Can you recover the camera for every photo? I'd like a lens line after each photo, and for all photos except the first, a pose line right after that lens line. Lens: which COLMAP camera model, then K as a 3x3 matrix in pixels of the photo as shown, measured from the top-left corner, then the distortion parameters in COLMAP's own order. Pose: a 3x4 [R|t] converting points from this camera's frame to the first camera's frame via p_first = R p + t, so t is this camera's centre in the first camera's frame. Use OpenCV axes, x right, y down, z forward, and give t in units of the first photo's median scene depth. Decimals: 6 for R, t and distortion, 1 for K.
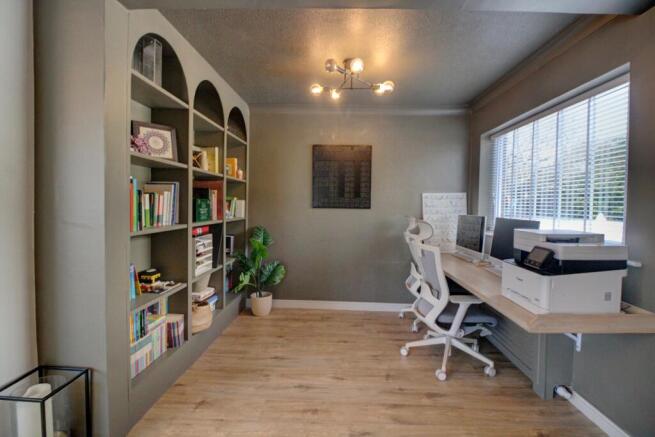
lens RADIAL K [[305.1, 0, 327.8], [0, 305.1, 214.6], [0, 0, 1]] dist [0.000638, -0.012040]
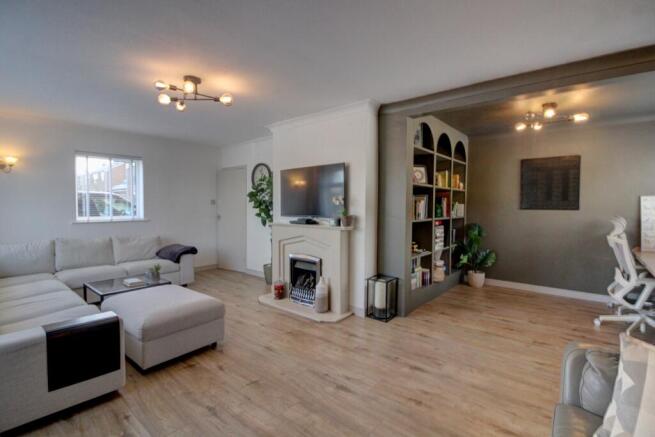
lens RADIAL K [[305.1, 0, 327.8], [0, 305.1, 214.6], [0, 0, 1]] dist [0.000638, -0.012040]
pose [[0.790211, 0.008340, -0.612778, 0.116192], [-0.013096, 0.999909, -0.003279, 0.017660], [0.612695, 0.010616, 0.790249, -0.618070]]
